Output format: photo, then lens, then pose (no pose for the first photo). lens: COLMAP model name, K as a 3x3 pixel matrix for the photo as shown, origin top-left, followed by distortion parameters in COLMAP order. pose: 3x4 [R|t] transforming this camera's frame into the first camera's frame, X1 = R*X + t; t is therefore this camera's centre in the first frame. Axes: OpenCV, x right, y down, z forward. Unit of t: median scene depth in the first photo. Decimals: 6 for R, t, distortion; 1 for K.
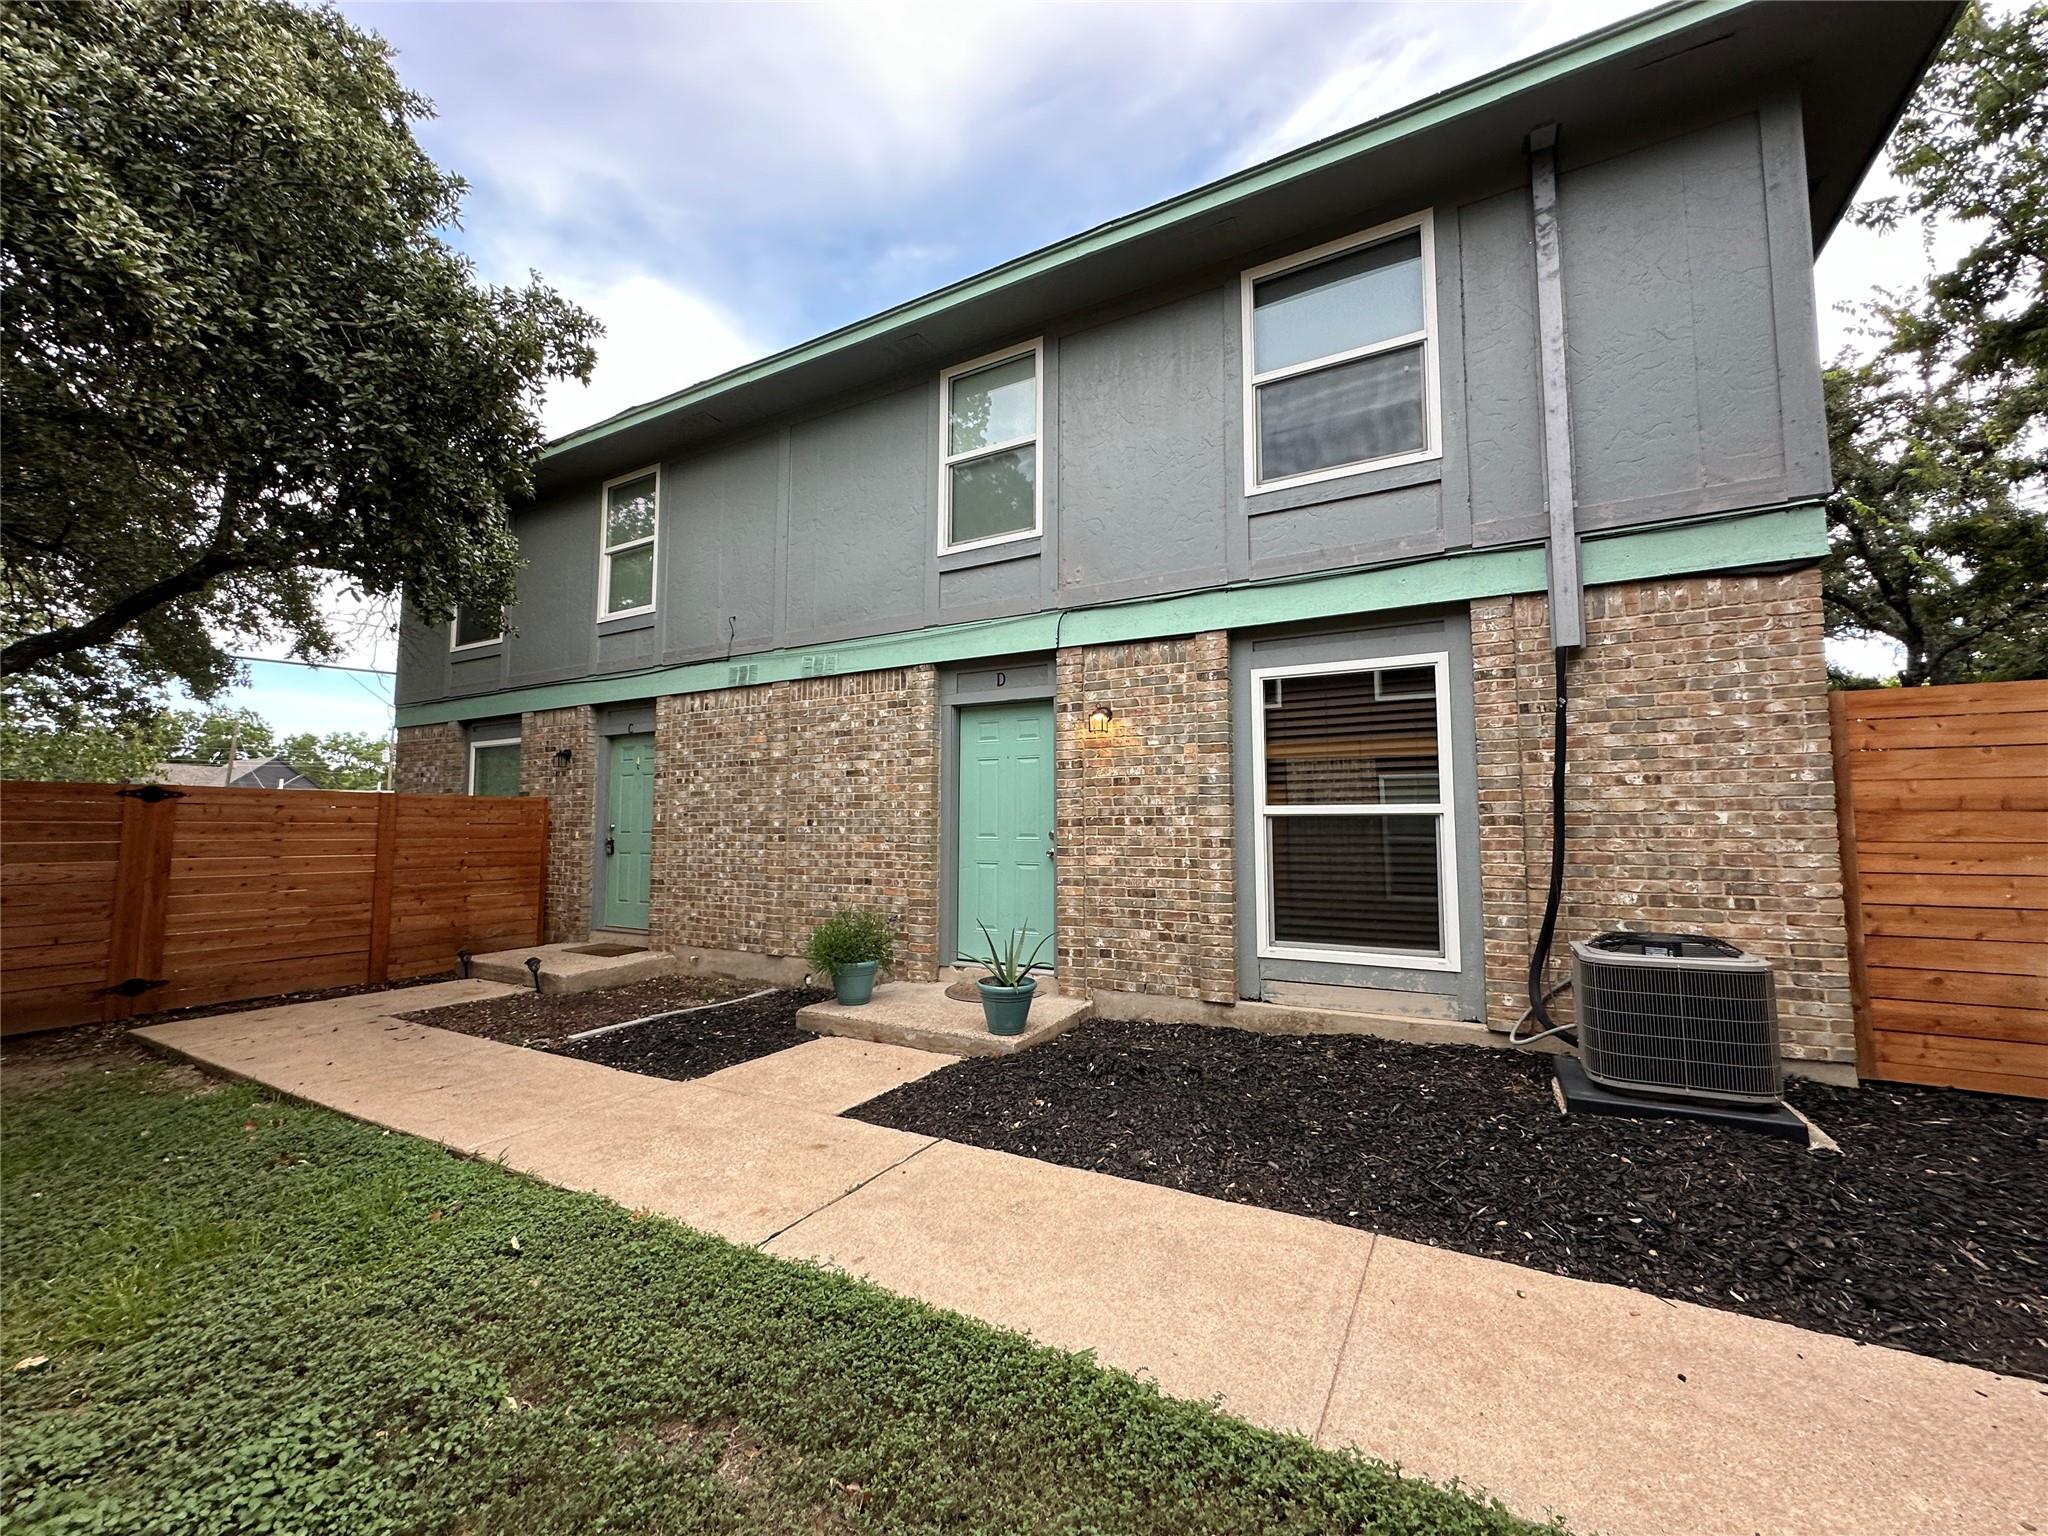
lens RADIAL K [[815.2, 0, 1024.2], [0, 815.2, 769.7], [0, 0, 1]] dist [-0.002017, -0.000167]
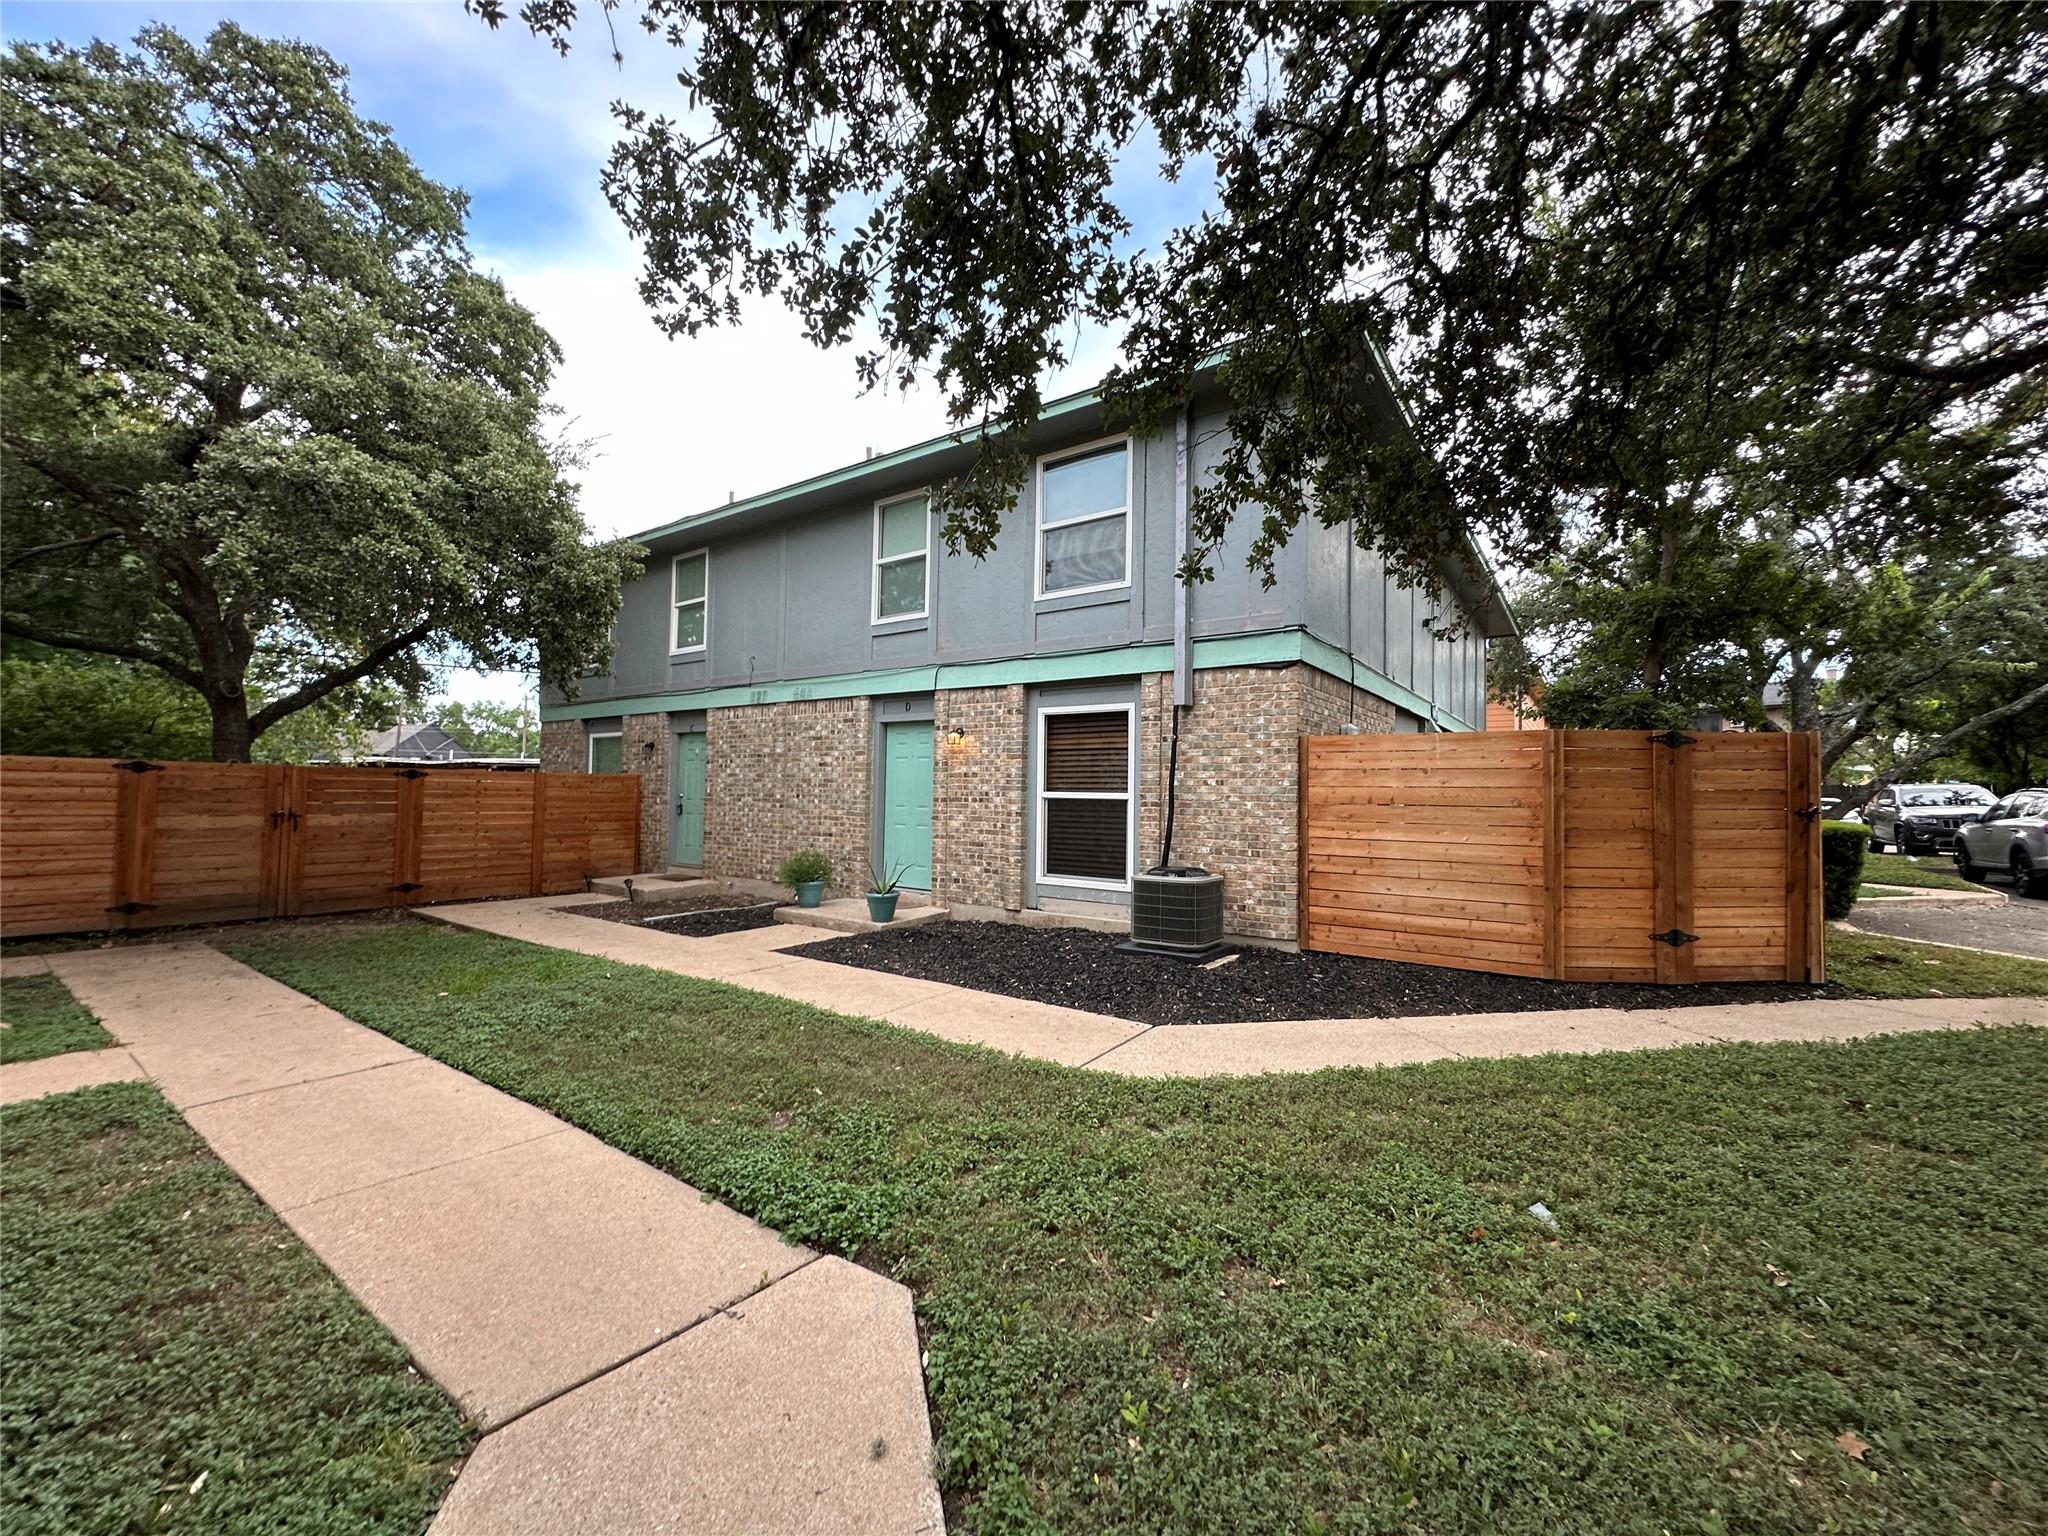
lens RADIAL K [[815.2, 0, 1025.9], [0, 815.2, 770.5], [0, 0, 1]] dist [-0.002017, -0.000167]
pose [[0.994152, 0.011338, -0.107389, 0.413528], [-0.006643, 0.999011, 0.043973, -0.067183], [0.107781, -0.043002, 0.993244, -0.597479]]
